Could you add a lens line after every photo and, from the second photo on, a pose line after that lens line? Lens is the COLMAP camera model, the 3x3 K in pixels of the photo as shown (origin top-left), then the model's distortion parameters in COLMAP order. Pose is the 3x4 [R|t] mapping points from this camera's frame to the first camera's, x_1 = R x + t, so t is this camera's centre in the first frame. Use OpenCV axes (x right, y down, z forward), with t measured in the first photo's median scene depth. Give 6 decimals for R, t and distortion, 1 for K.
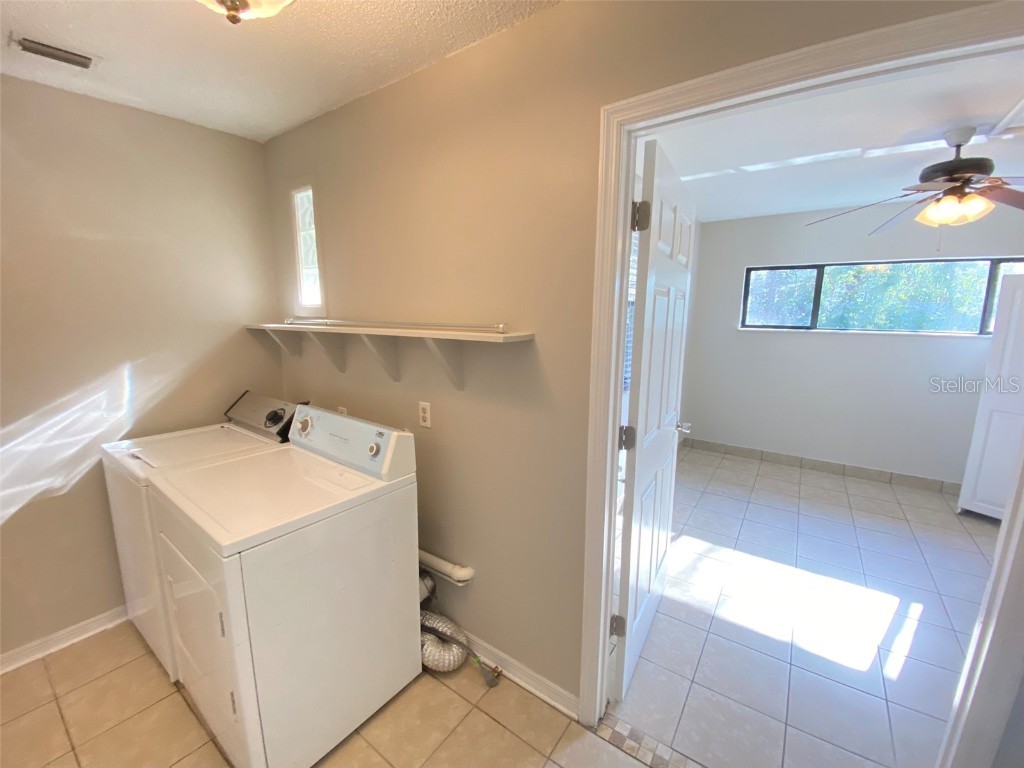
lens RADIAL K [[422.2, 0, 513.2], [0, 422.2, 382.5], [0, 0, 1]] dist [-0.001773, -0.008515]
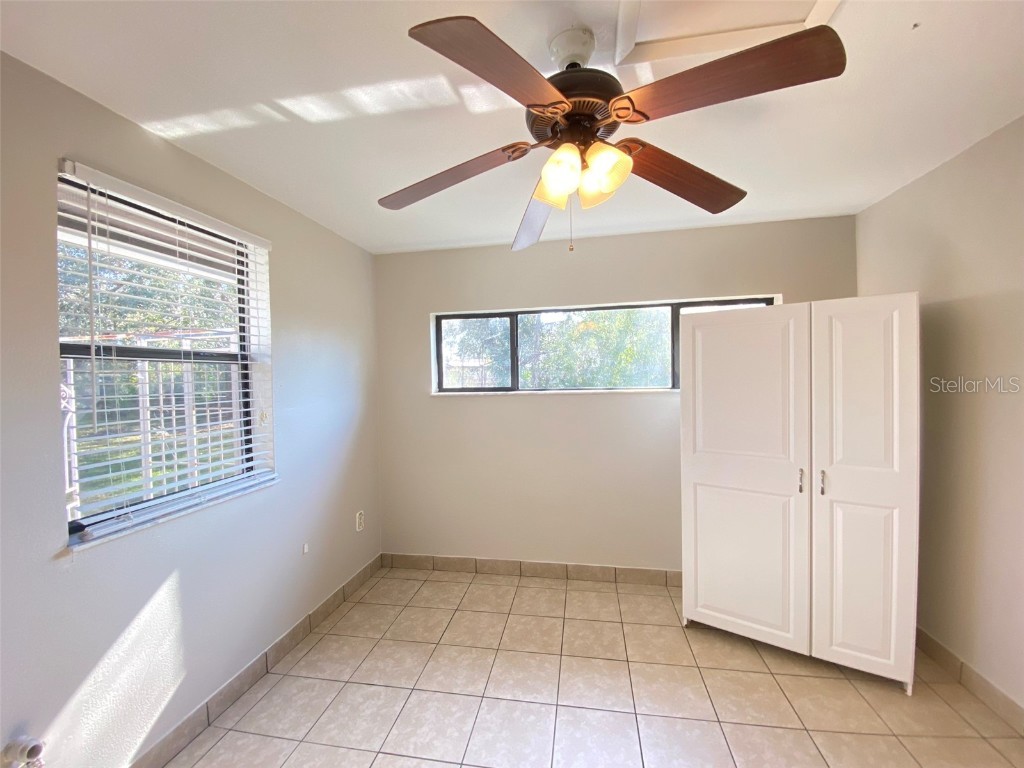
lens RADIAL K [[422.2, 0, 509.0], [0, 422.2, 383.0], [0, 0, 1]] dist [-0.001773, -0.008515]
pose [[0.904939, -0.031204, 0.424396, 0.375528], [0.098092, 0.985746, -0.136684, -0.034840], [-0.414082, 0.165320, 0.895101, 0.299733]]
